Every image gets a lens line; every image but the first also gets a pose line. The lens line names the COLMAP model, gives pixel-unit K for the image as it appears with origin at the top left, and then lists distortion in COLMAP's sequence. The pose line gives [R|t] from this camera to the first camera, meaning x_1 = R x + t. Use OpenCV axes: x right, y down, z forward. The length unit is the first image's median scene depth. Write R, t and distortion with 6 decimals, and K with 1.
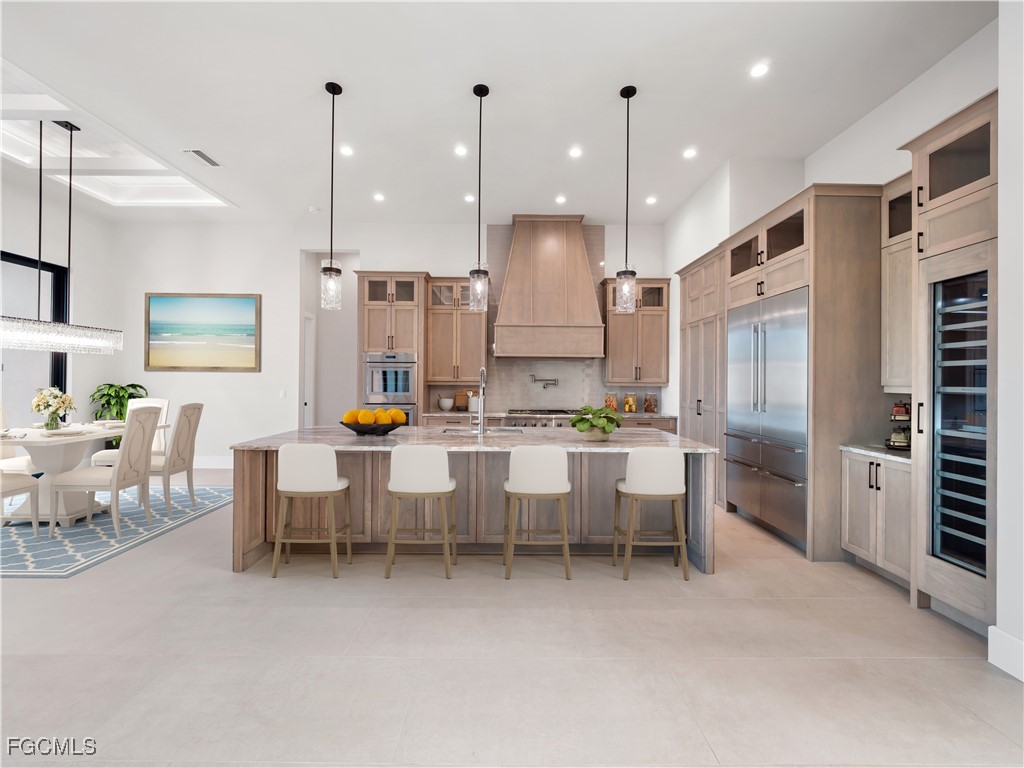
lens RADIAL K [[432.7, 0, 506.6], [0, 432.7, 379.2], [0, 0, 1]] dist [0.001606, -0.003159]
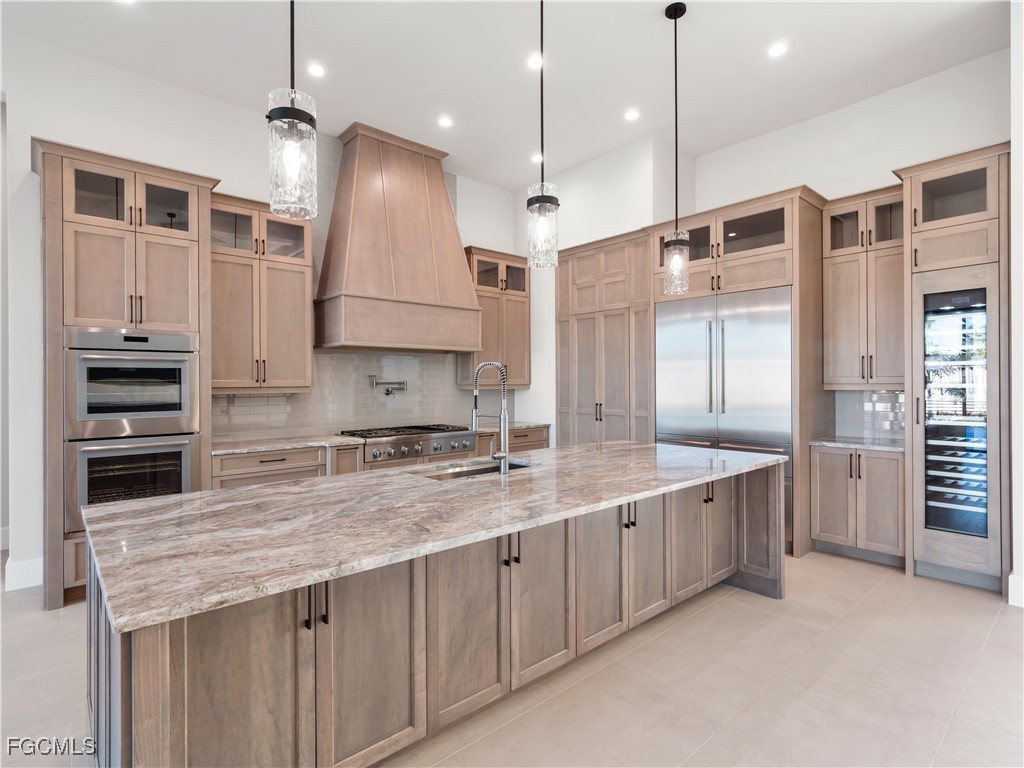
lens RADIAL K [[523.5, 0, 508.4], [0, 523.5, 383.7], [0, 0, 1]] dist [0.002850, -0.000014]
pose [[0.755689, -0.012917, 0.654803, -0.518090], [0.010435, 0.999916, 0.007682, -0.002478], [-0.654847, 0.001027, 0.755761, 0.439561]]
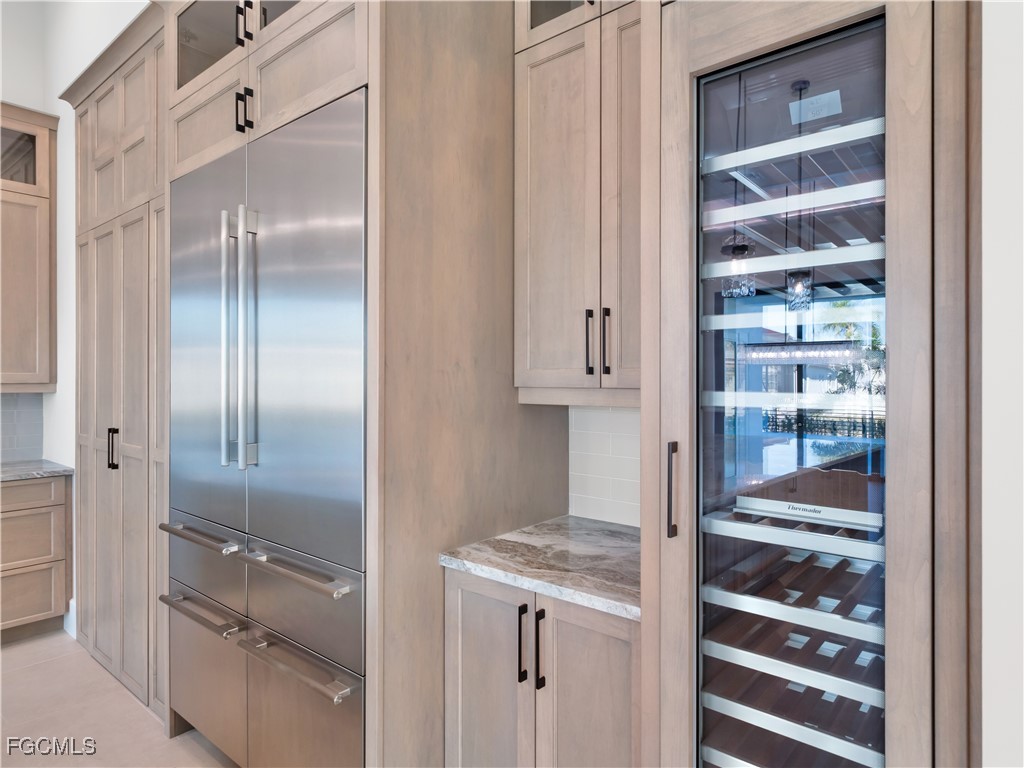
lens RADIAL K [[598.1, 0, 519.6], [0, 598.1, 384.1], [0, 0, 1]] dist [-0.006565, -0.001933]
pose [[0.631490, -0.009233, 0.775329, 0.362152], [0.000007, 0.999929, 0.011902, 0.004485], [-0.775384, -0.007510, 0.631446, 0.539368]]
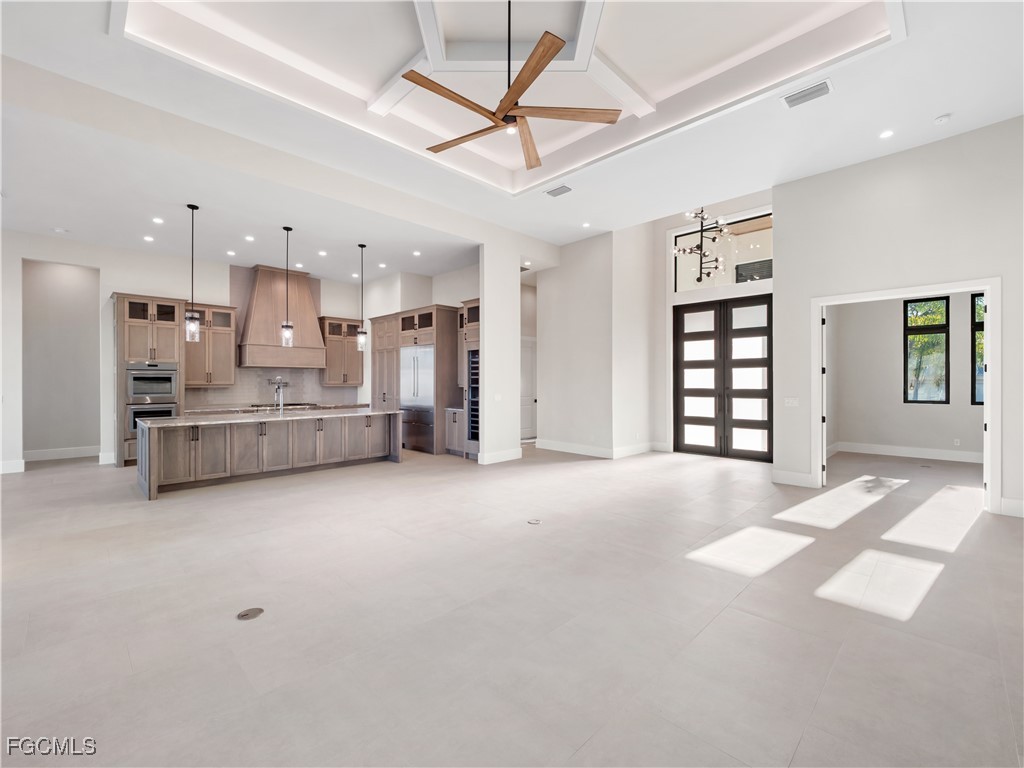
lens RADIAL K [[432.7, 0, 505.5], [0, 432.7, 384.3], [0, 0, 1]] dist [0.001606, -0.003159]
pose [[0.714480, -0.011716, 0.699558, -0.632774], [0.004010, 0.999912, 0.012651, -0.014920], [-0.699644, -0.006234, 0.714464, -0.898228]]
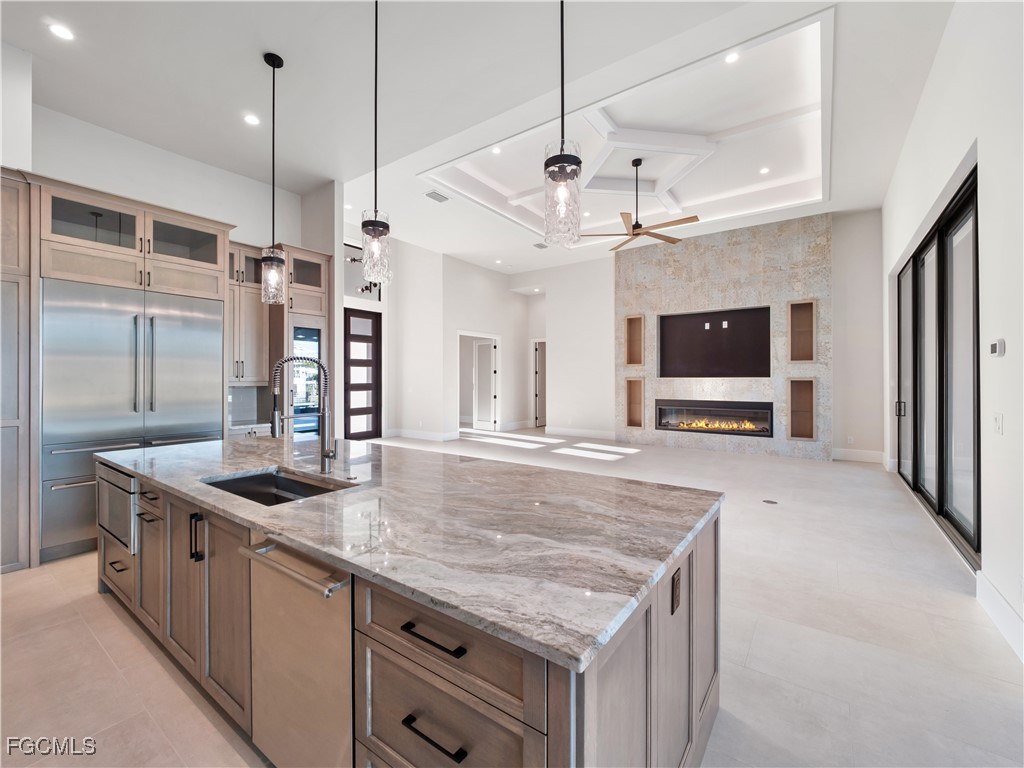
lens RADIAL K [[432.7, 0, 499.0], [0, 432.7, 379.6], [0, 0, 1]] dist [0.001606, -0.003159]
pose [[-0.795464, -0.006036, 0.605971, -0.583601], [-0.004291, 0.999981, 0.004327, -0.000689], [-0.605986, 0.000842, -0.795475, 1.294732]]
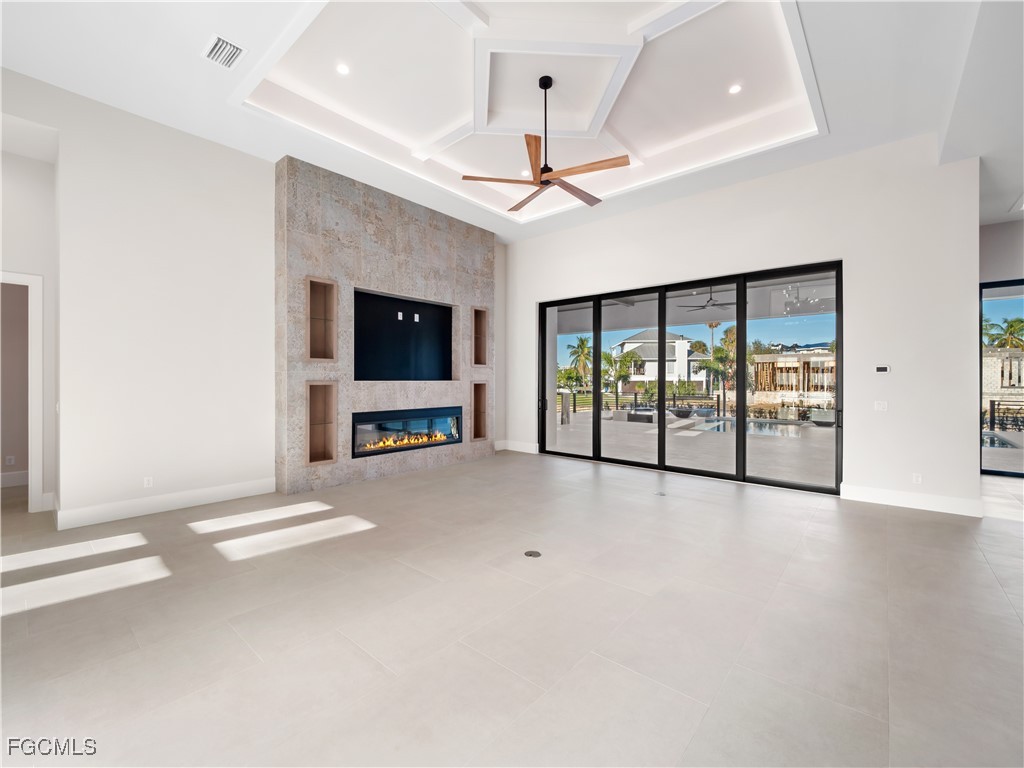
lens RADIAL K [[432.7, 0, 506.7], [0, 432.7, 379.7], [0, 0, 1]] dist [0.001606, -0.003159]
pose [[-0.666522, -0.007017, -0.745452, 0.880653], [-0.006723, 0.999972, -0.003402, -0.006841], [0.745455, 0.002744, -0.666551, 0.414626]]
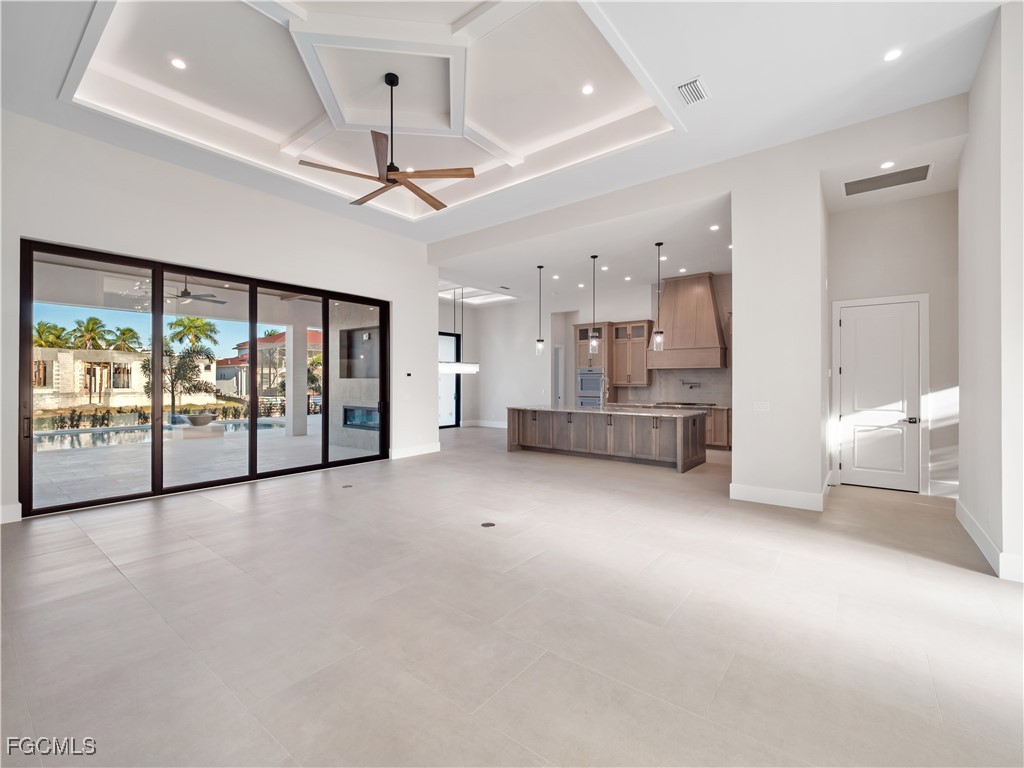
lens RADIAL K [[432.7, 0, 509.9], [0, 432.7, 380.0], [0, 0, 1]] dist [0.001606, -0.003159]
pose [[0.787905, -0.008078, -0.615743, 0.891497], [0.005274, 0.999966, -0.006370, -0.005164], [0.615774, 0.001772, 0.787921, -0.966307]]
